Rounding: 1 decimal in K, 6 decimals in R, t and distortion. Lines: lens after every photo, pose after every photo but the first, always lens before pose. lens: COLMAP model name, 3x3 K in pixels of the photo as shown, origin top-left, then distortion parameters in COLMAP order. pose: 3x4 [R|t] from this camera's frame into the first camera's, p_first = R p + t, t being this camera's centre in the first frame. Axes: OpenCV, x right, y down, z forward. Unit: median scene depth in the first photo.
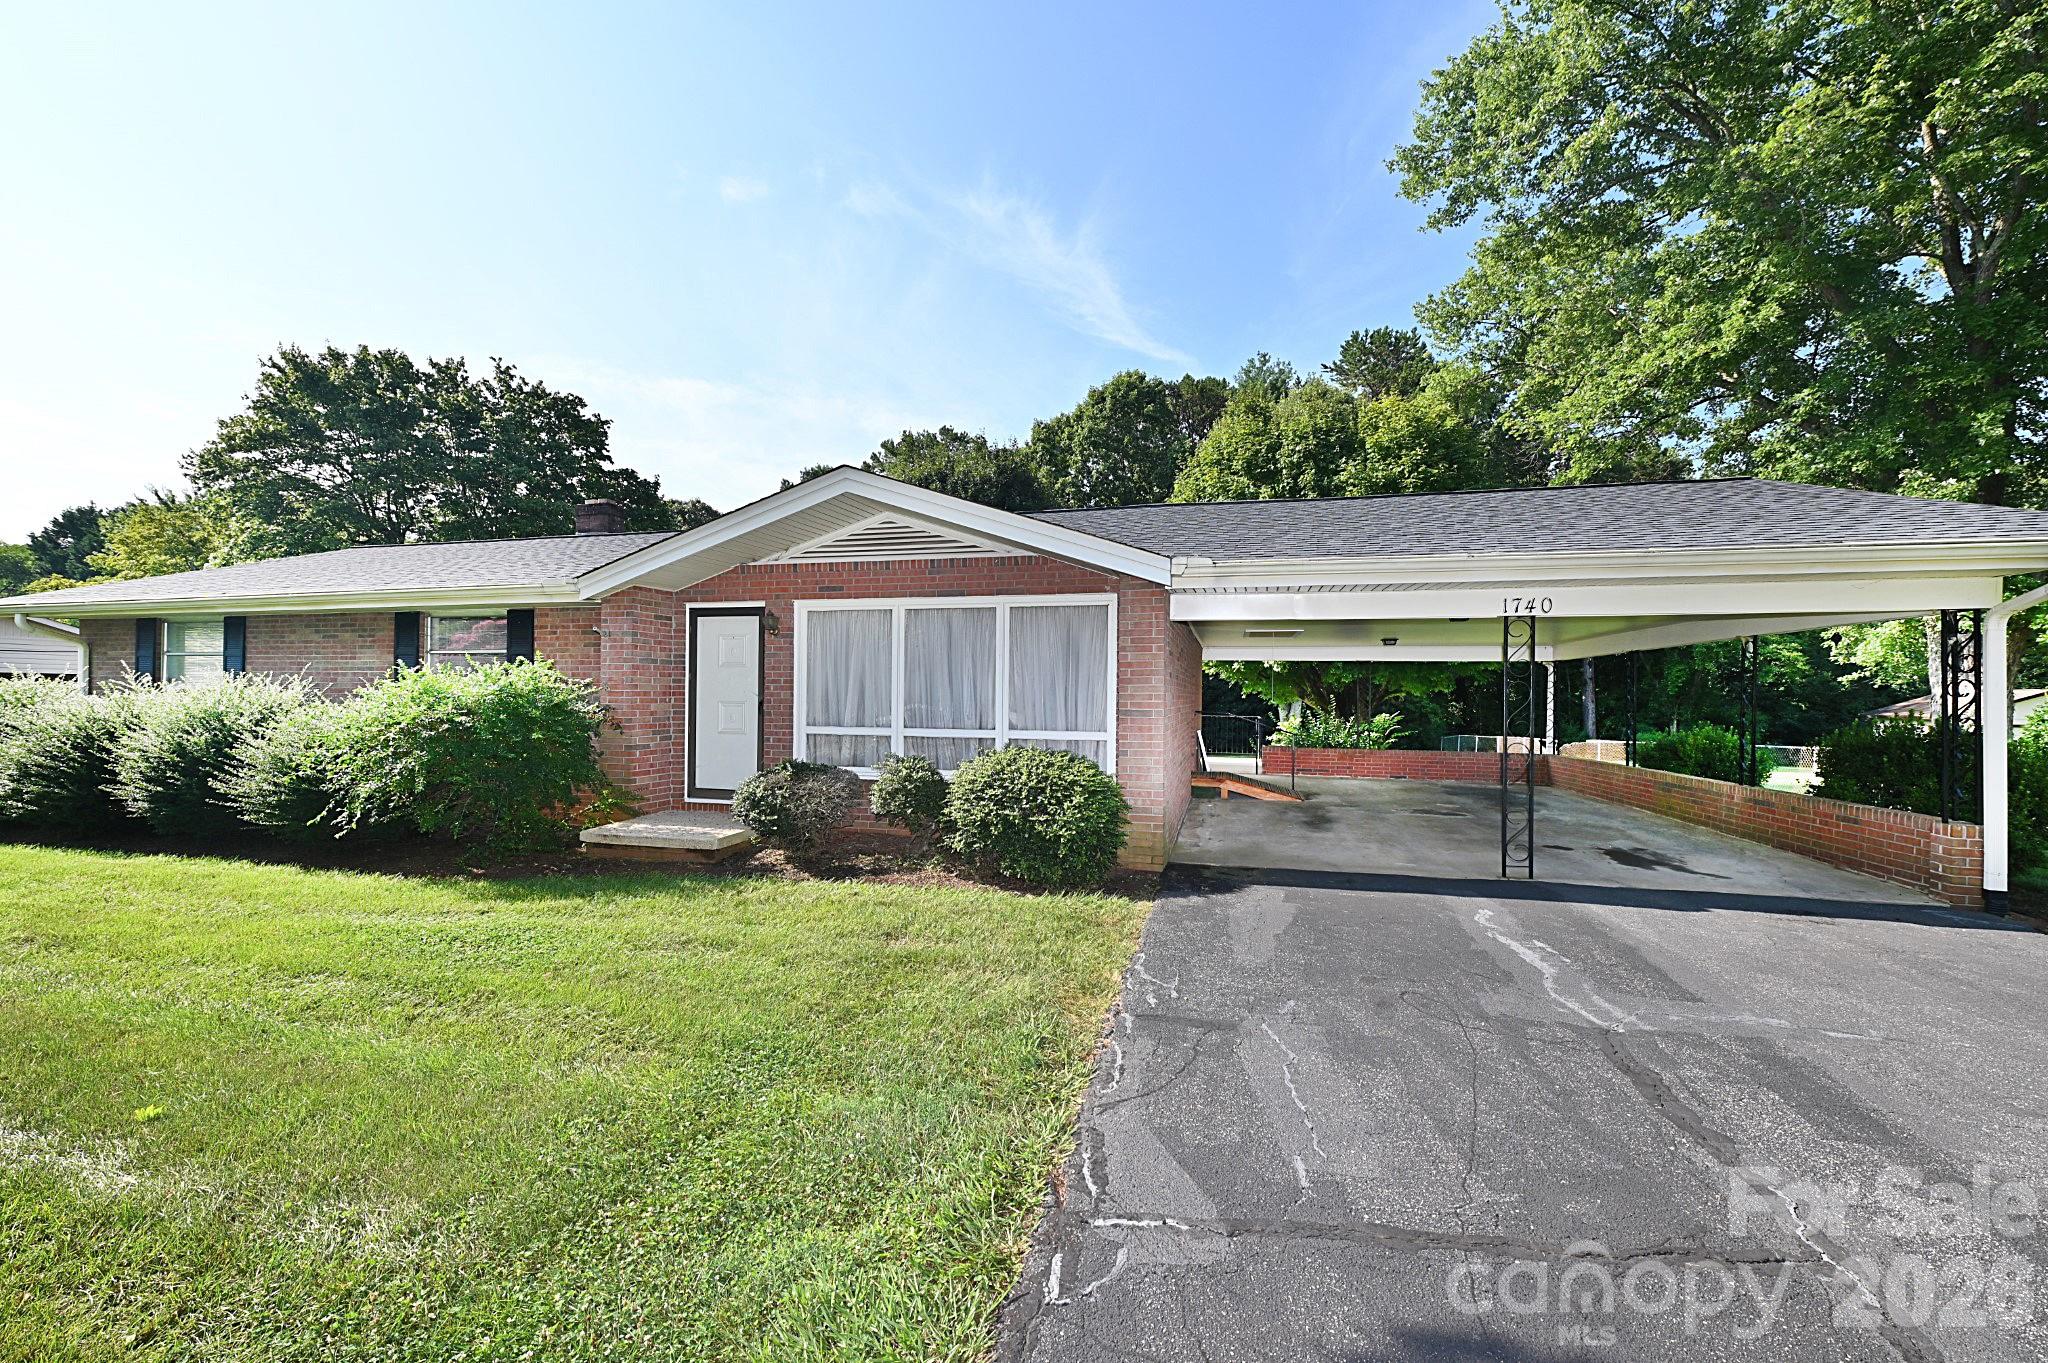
lens RADIAL K [[812.9, 0, 1024.0], [0, 812.9, 690.0], [0, 0, 1]] dist [-0.010413, 0.000169]
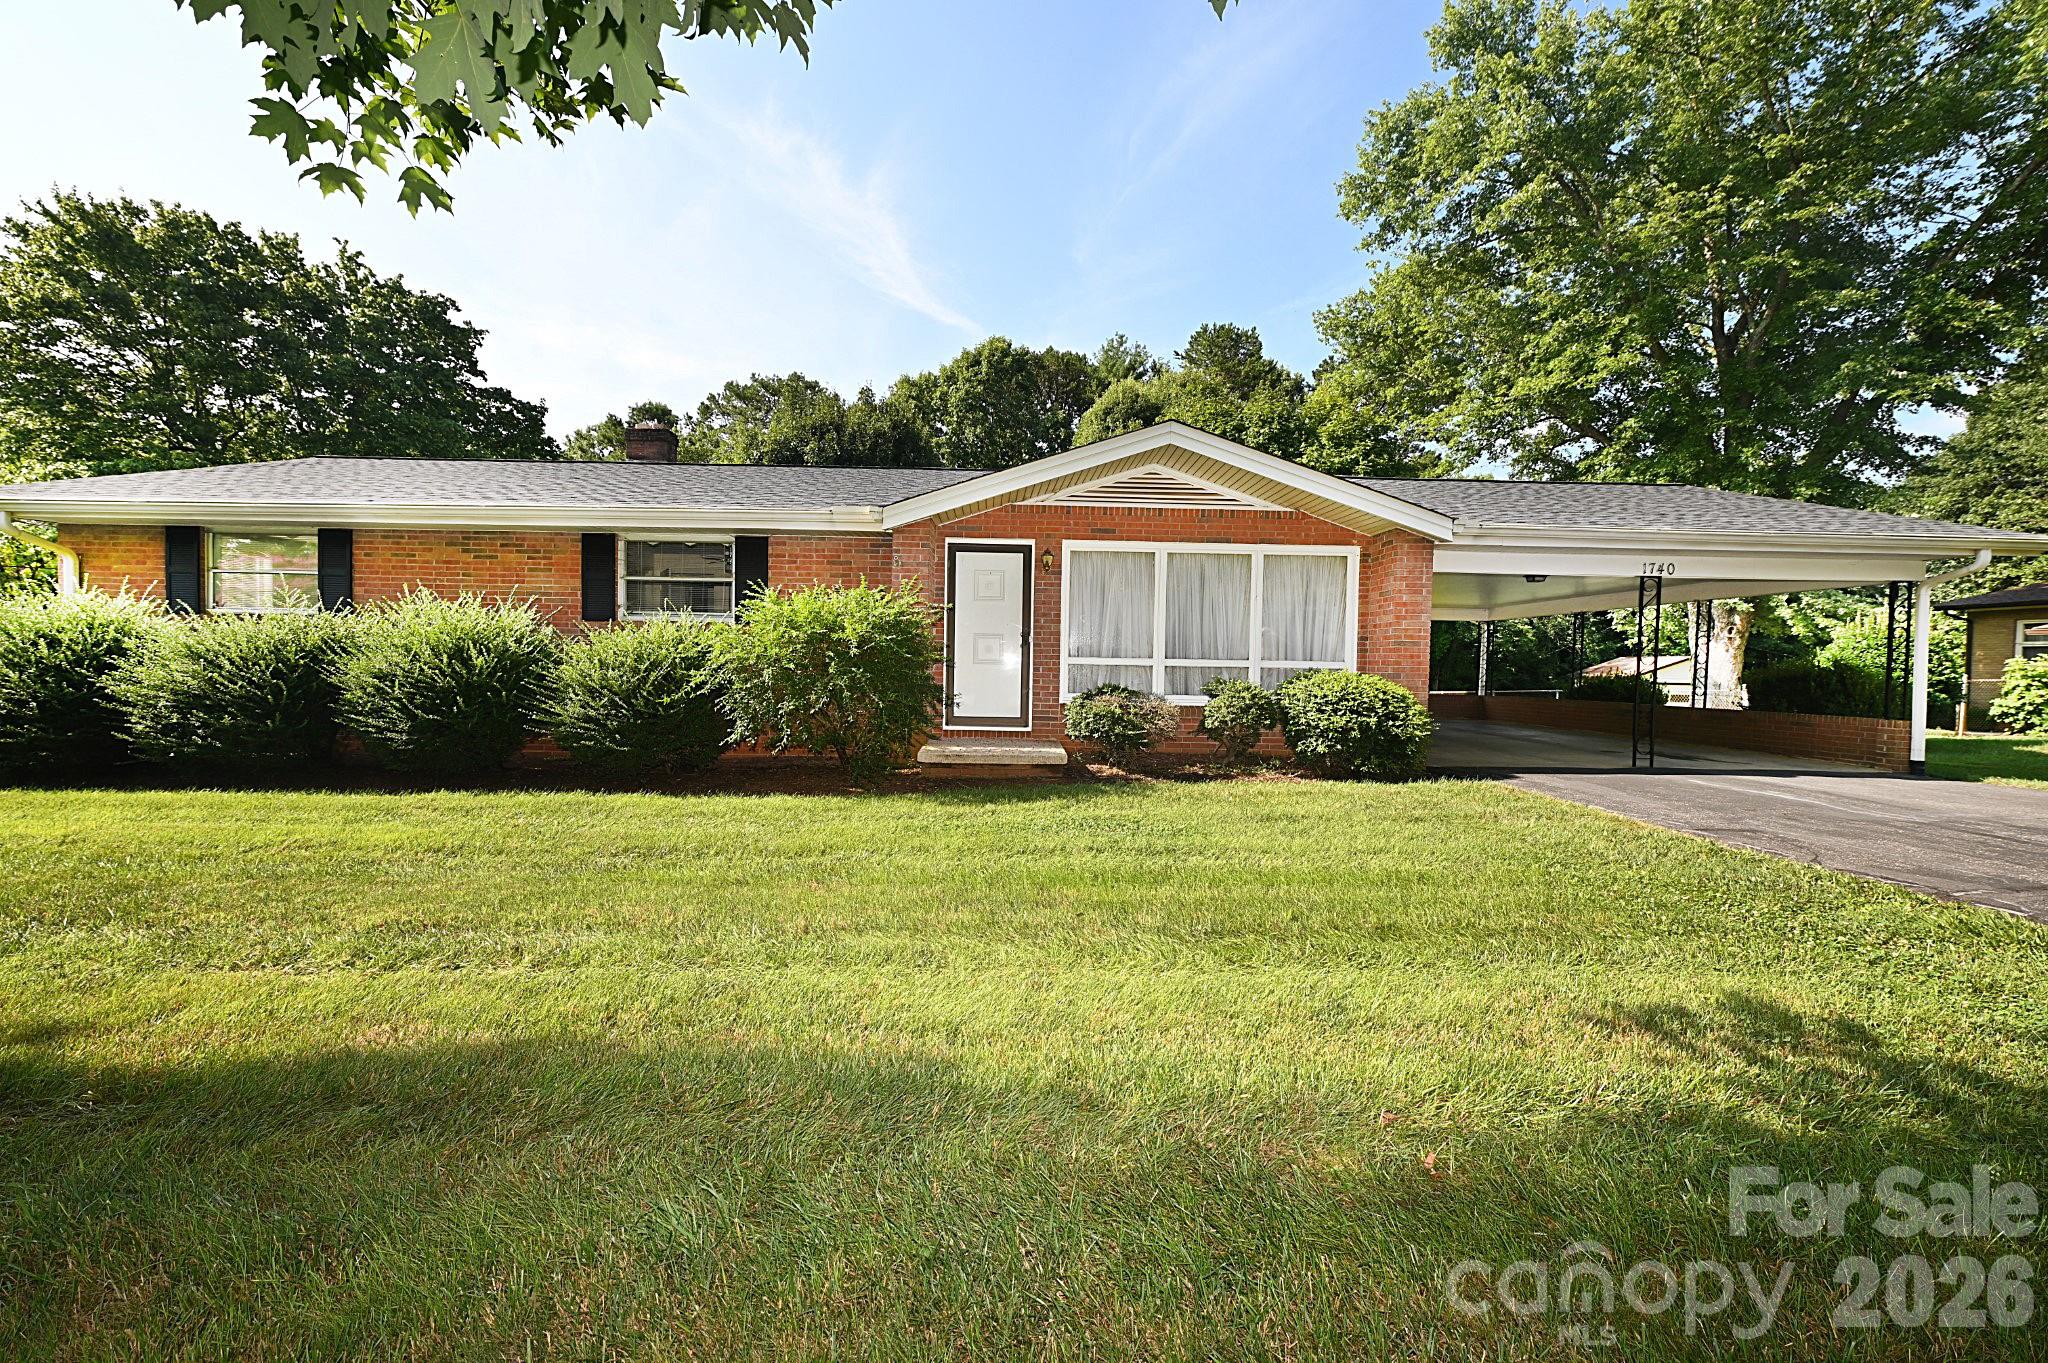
lens RADIAL K [[810.2, 0, 1021.9], [0, 810.2, 688.1], [0, 0, 1]] dist [-0.009669, 0.000015]
pose [[0.963855, -0.000104, 0.266428, -0.302622], [-0.010653, 0.999185, 0.038928, 0.021710], [-0.266215, -0.040359, 0.963068, -0.014153]]
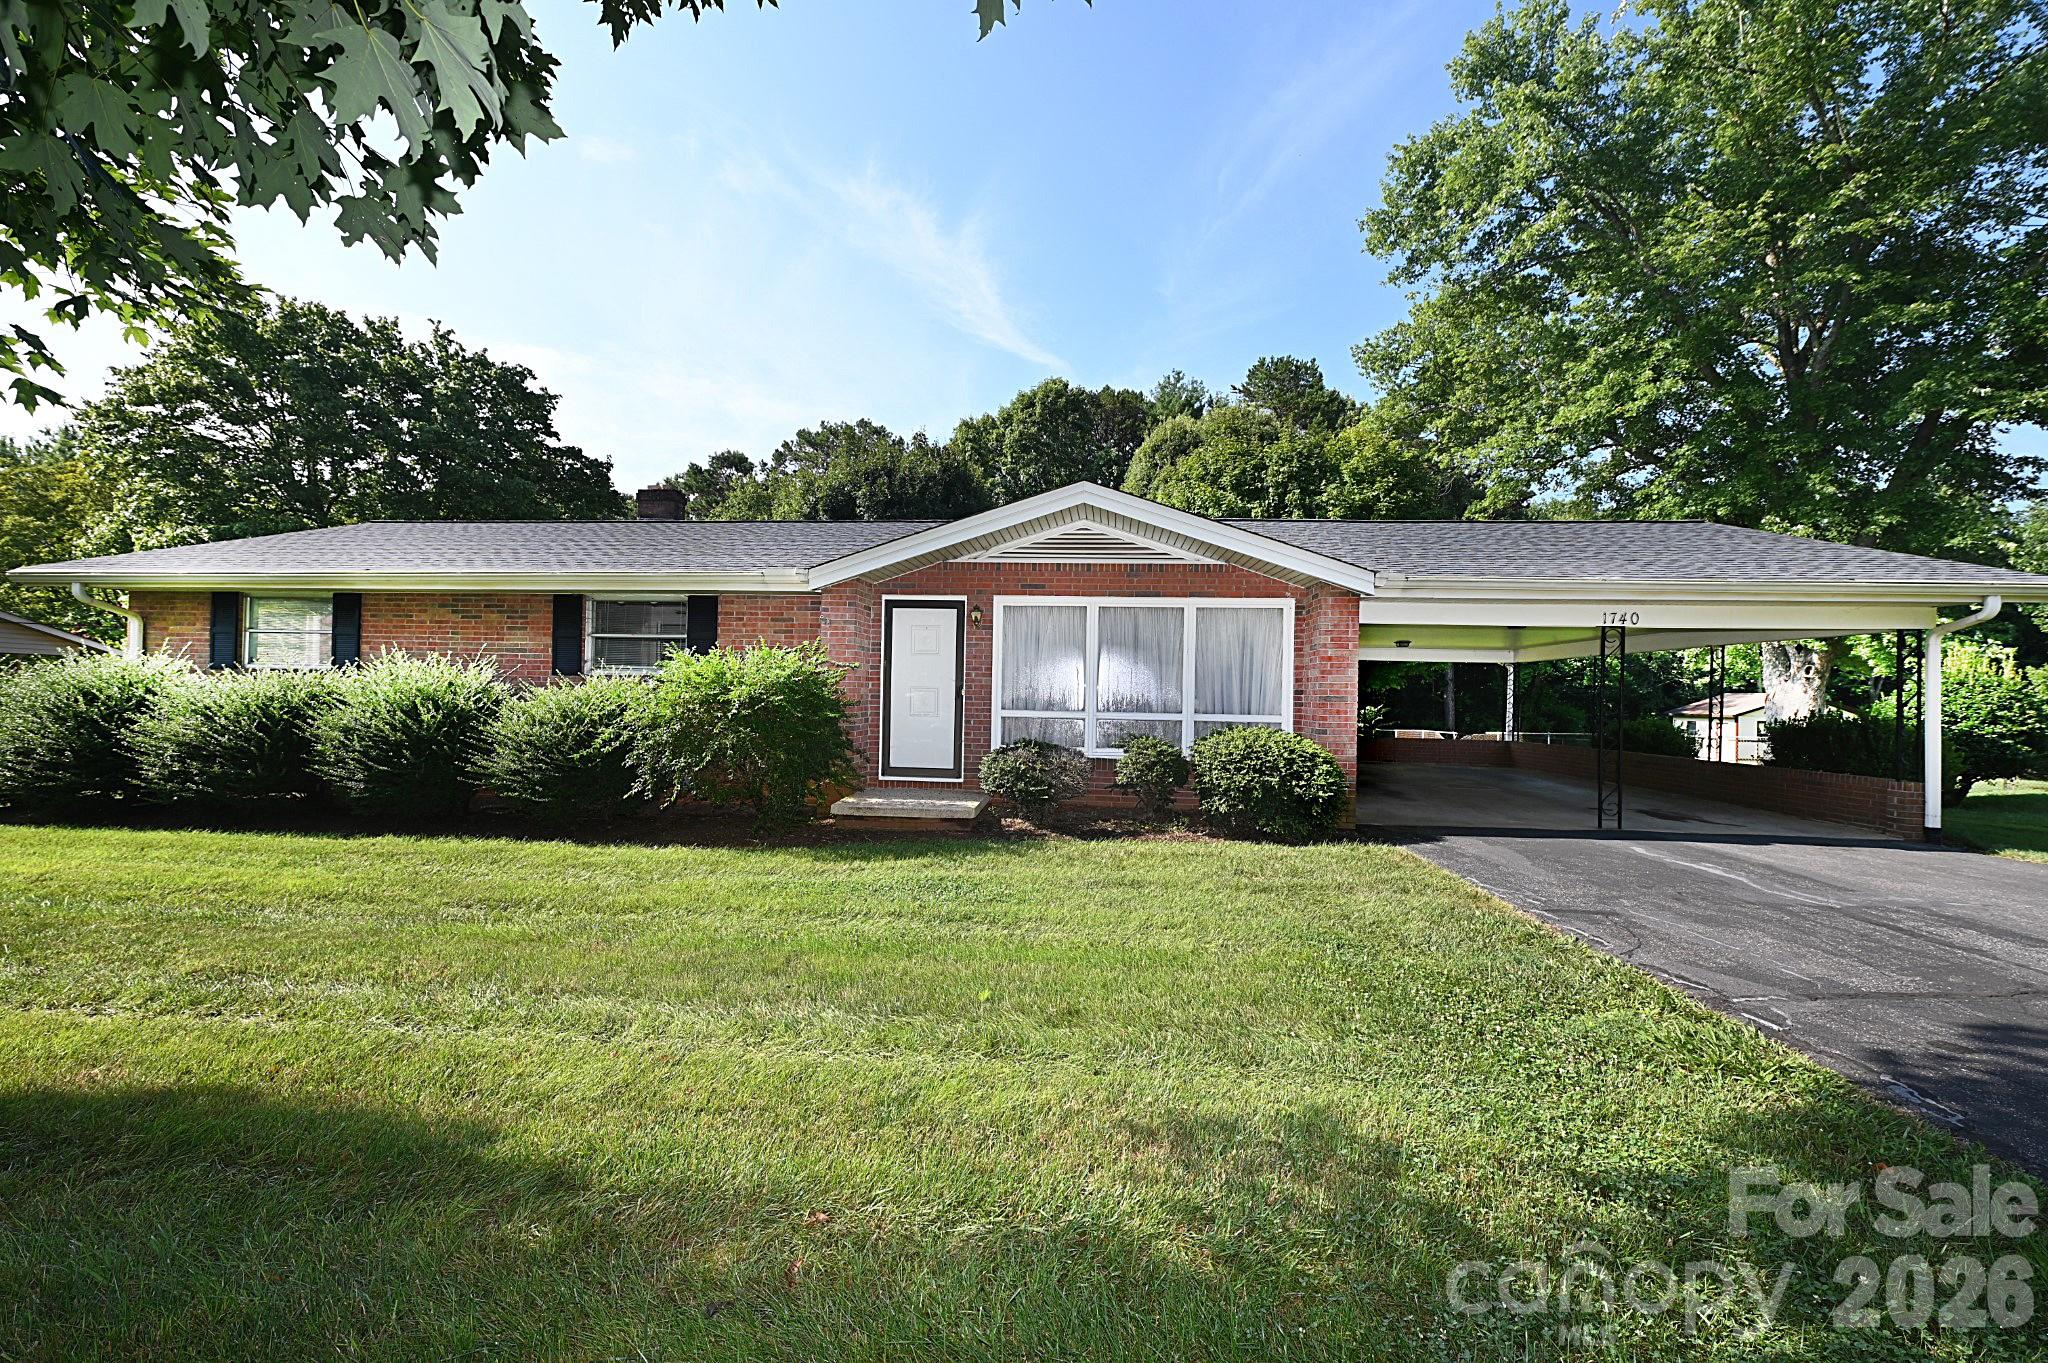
lens RADIAL K [[810.2, 0, 1021.9], [0, 810.2, 688.1], [0, 0, 1]] dist [-0.009669, 0.000015]
pose [[0.986332, 0.011162, 0.164392, -0.207067], [-0.011575, 0.999932, 0.001555, 0.006298], [-0.164363, -0.003437, 0.986394, -0.045159]]
